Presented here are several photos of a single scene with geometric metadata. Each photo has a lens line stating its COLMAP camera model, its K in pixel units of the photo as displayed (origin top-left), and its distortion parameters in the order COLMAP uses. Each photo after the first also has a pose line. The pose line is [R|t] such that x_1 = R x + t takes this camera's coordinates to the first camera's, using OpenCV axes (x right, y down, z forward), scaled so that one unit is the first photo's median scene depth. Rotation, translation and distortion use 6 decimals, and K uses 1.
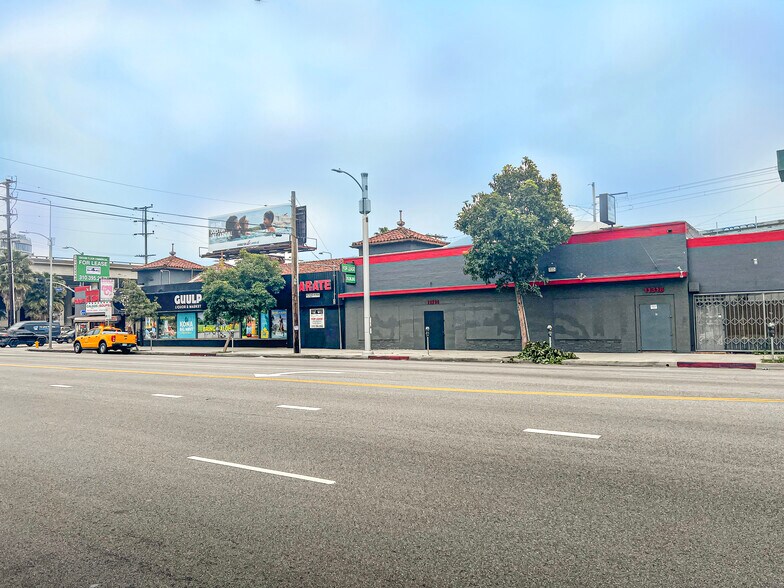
lens RADIAL K [[561.1, 0, 392.0], [0, 561.1, 294.0], [0, 0, 1]] dist [0.002546, 0.000355]
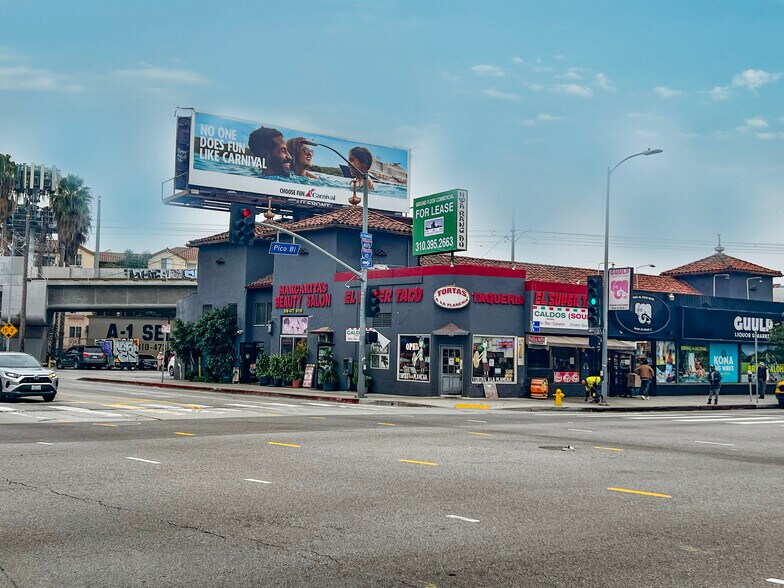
lens RADIAL K [[843.7, 0, 402.3], [0, 843.7, 293.5], [0, 0, 1]] dist [0.193534, -0.580224]
pose [[0.384464, 0.092717, 0.918472, -1.395691], [-0.074375, 0.994820, -0.069292, 0.071034], [-0.920139, -0.041671, 0.389368, 0.932146]]
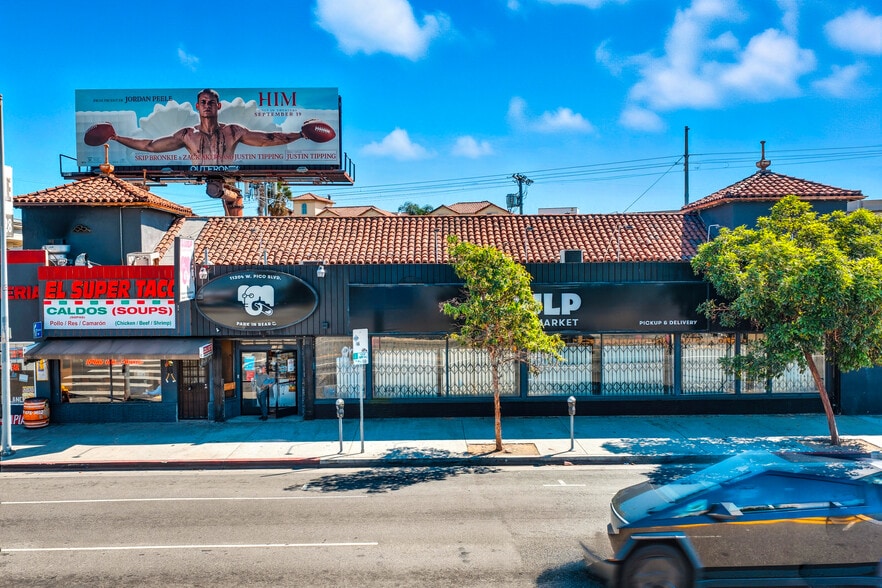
lens RADIAL K [[719.3, 0, 441.0], [0, 719.3, 294.0], [0, 0, 1]] dist [0.042336, -0.069424]
pose [[0.827881, -0.000025, 0.560903, -0.669741], [-0.036593, 0.997867, 0.054055, -0.022875], [-0.559708, -0.065277, 0.826115, 0.567816]]
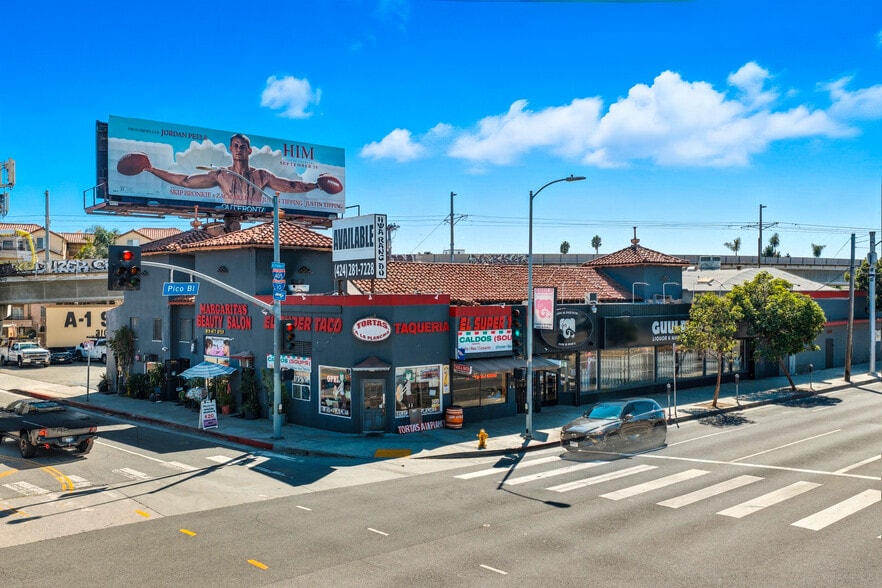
lens RADIAL K [[719.3, 0, 441.0], [0, 719.3, 294.0], [0, 0, 1]] dist [0.042336, -0.069424]
pose [[0.291195, 0.023953, 0.956364, -1.248145], [-0.047955, 0.998795, -0.010414, -0.008849], [-0.955461, -0.042830, 0.291993, 0.953548]]
